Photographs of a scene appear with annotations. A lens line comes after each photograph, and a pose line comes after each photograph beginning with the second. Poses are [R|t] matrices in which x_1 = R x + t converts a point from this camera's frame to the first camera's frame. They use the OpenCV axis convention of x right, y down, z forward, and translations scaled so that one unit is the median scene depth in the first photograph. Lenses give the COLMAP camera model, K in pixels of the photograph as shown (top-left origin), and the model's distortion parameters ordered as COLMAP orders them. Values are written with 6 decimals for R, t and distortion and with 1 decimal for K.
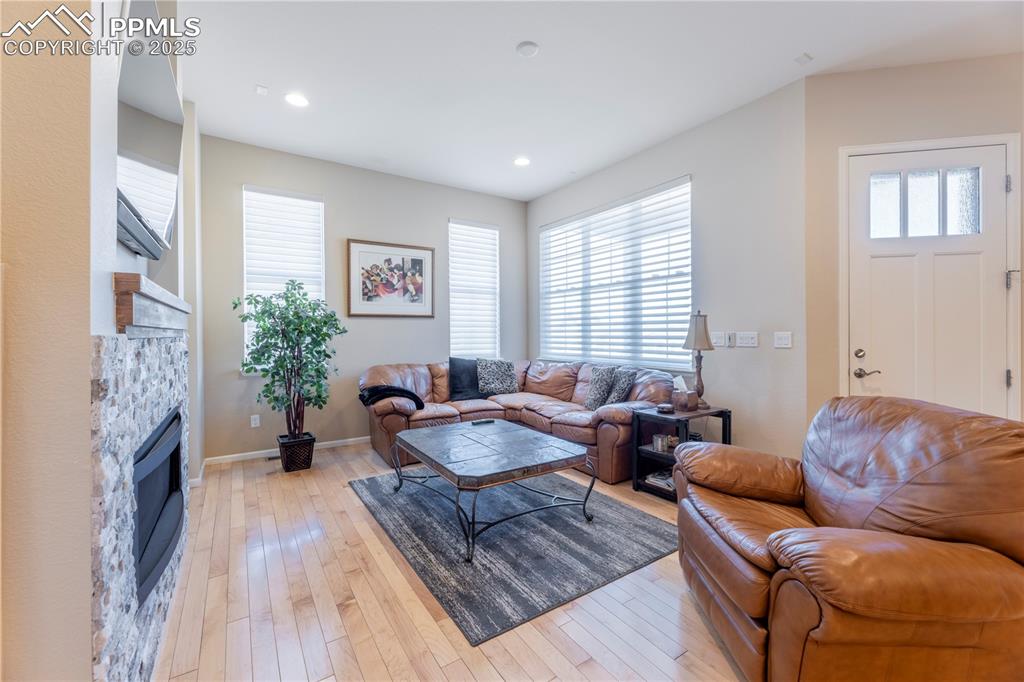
lens RADIAL K [[414.3, 0, 507.7], [0, 414.3, 333.5], [0, 0, 1]] dist [0.000929, -0.001335]
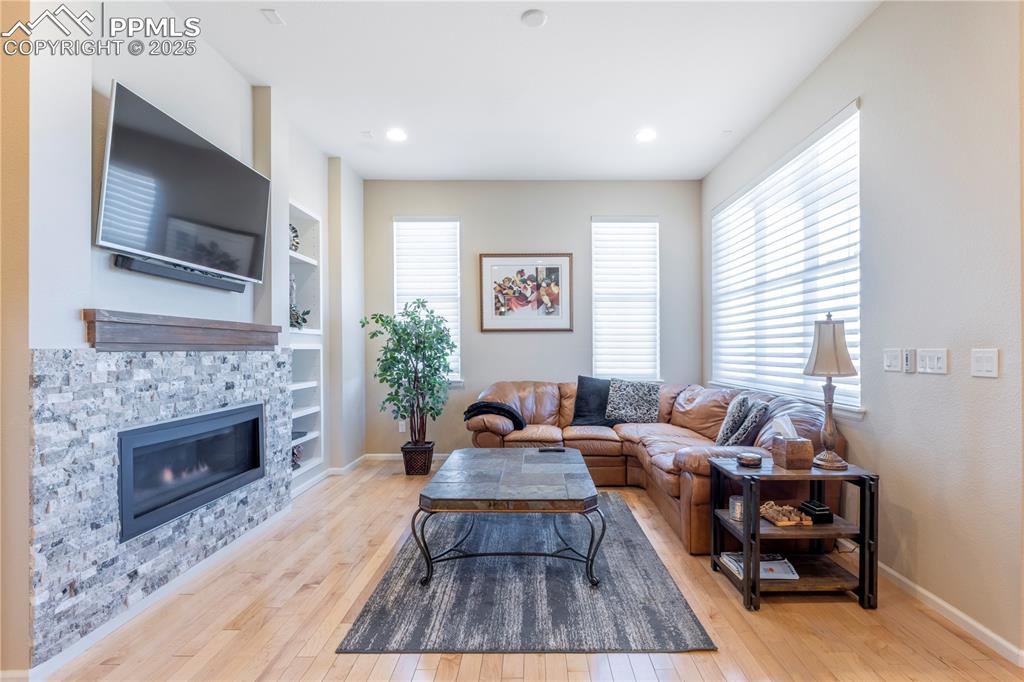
lens RADIAL K [[476.4, 0, 521.4], [0, 476.4, 349.7], [0, 0, 1]] dist [-0.000780, 0.000963]
pose [[0.836684, 0.004219, -0.547670, 0.368585], [-0.003455, 0.999991, 0.002424, -0.000848], [0.547675, -0.000136, 0.836691, 0.101957]]
